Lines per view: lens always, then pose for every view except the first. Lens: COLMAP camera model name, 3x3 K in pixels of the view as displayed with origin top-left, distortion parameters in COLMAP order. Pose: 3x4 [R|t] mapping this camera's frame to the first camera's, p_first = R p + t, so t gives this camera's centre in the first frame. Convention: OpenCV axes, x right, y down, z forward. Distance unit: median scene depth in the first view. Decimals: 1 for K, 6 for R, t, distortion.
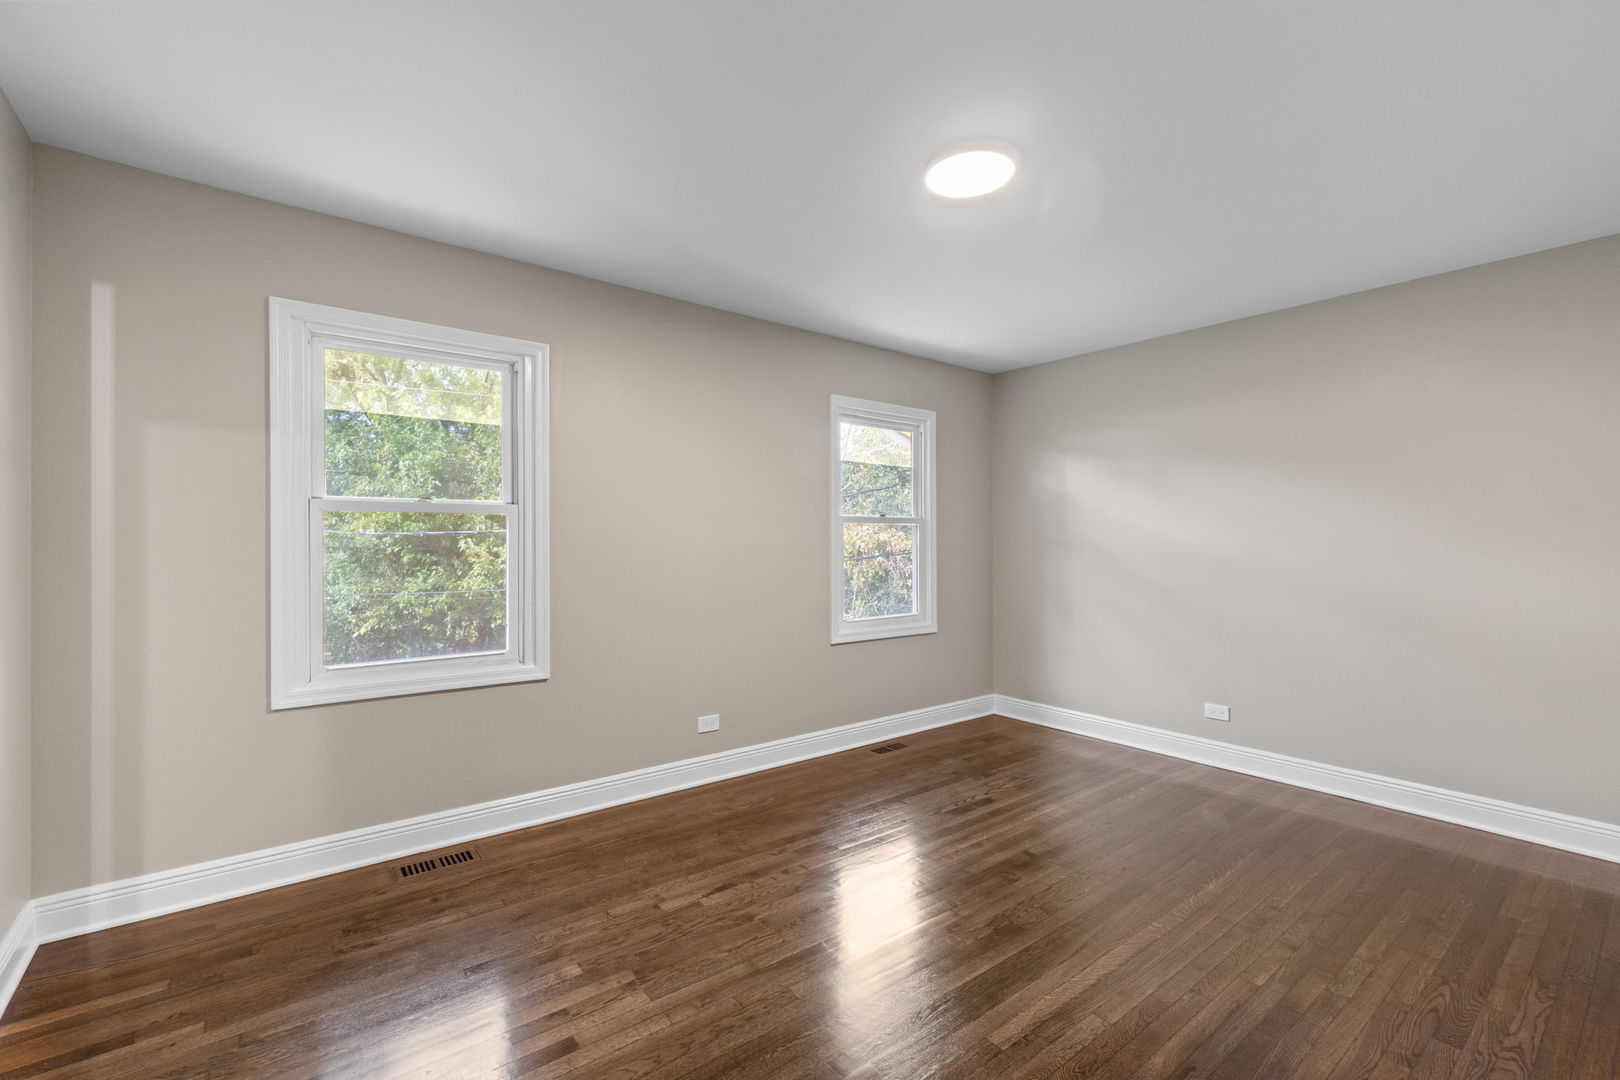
lens RADIAL K [[695.6, 0, 798.8], [0, 695.6, 539.7], [0, 0, 1]] dist [-0.007630, 0.000526]
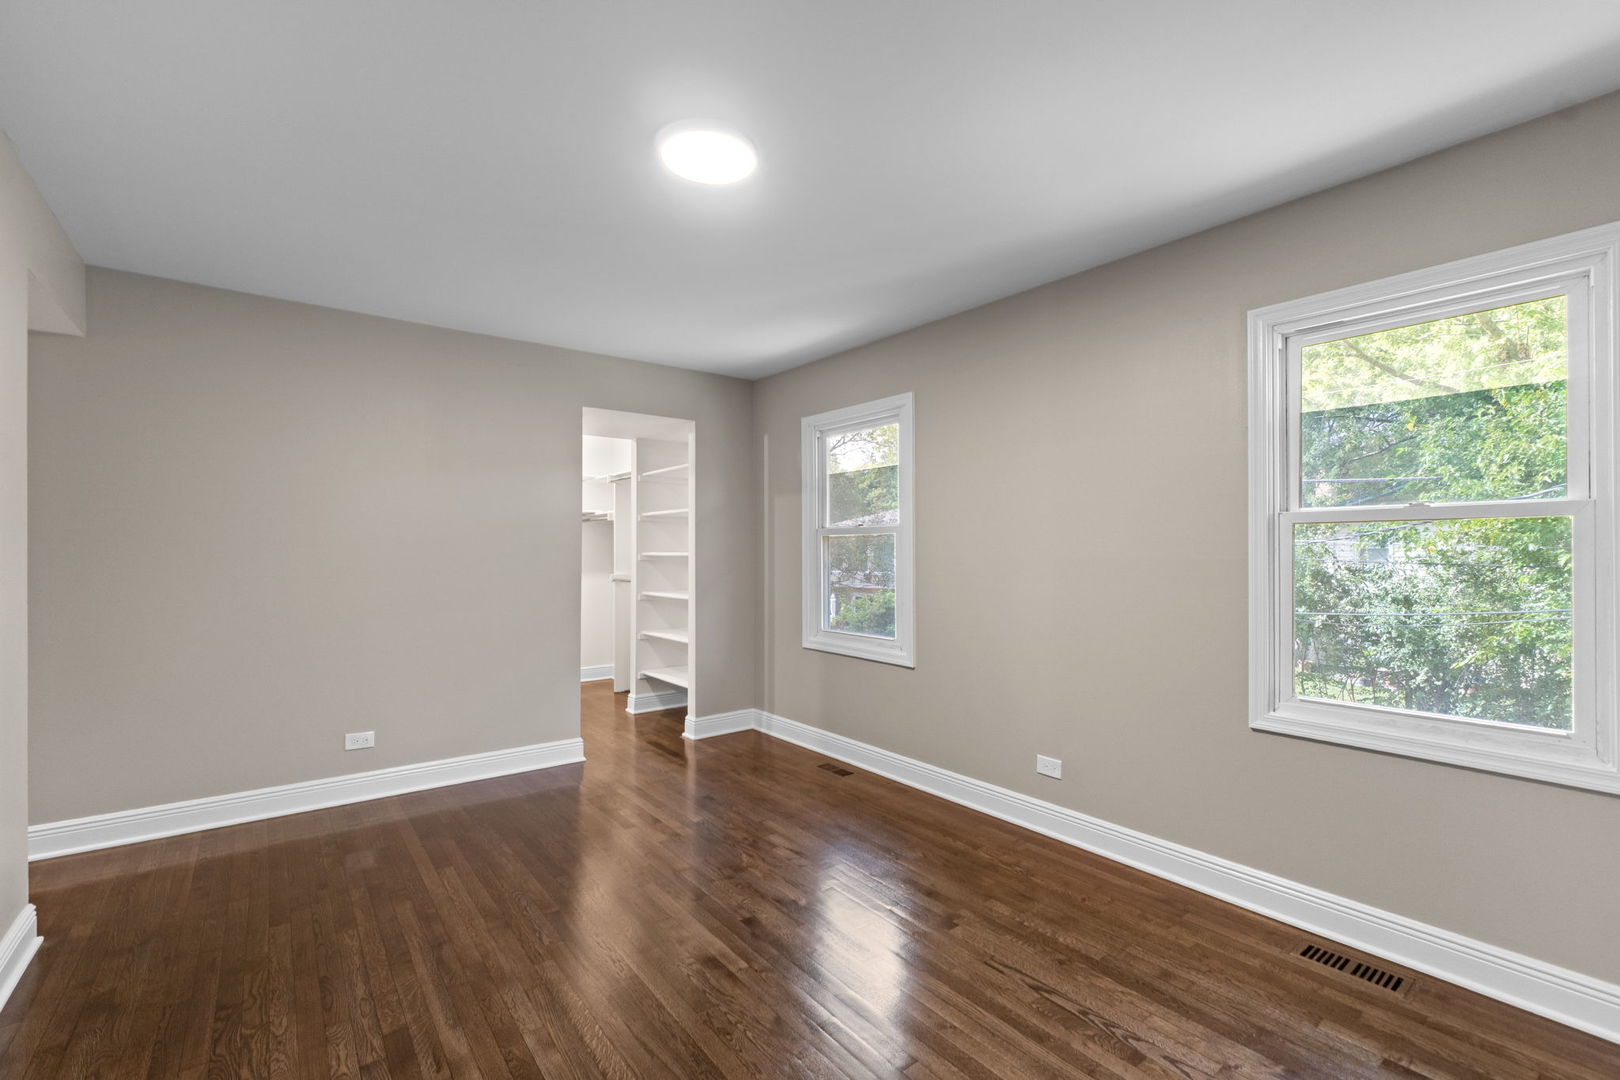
lens RADIAL K [[695.6, 0, 816.3], [0, 695.6, 542.6], [0, 0, 1]] dist [-0.007630, 0.000526]
pose [[0.019548, -0.010886, -0.999750, 0.900475], [-0.000780, 0.999940, -0.010903, -0.004323], [0.999809, 0.000993, 0.019539, 0.857638]]
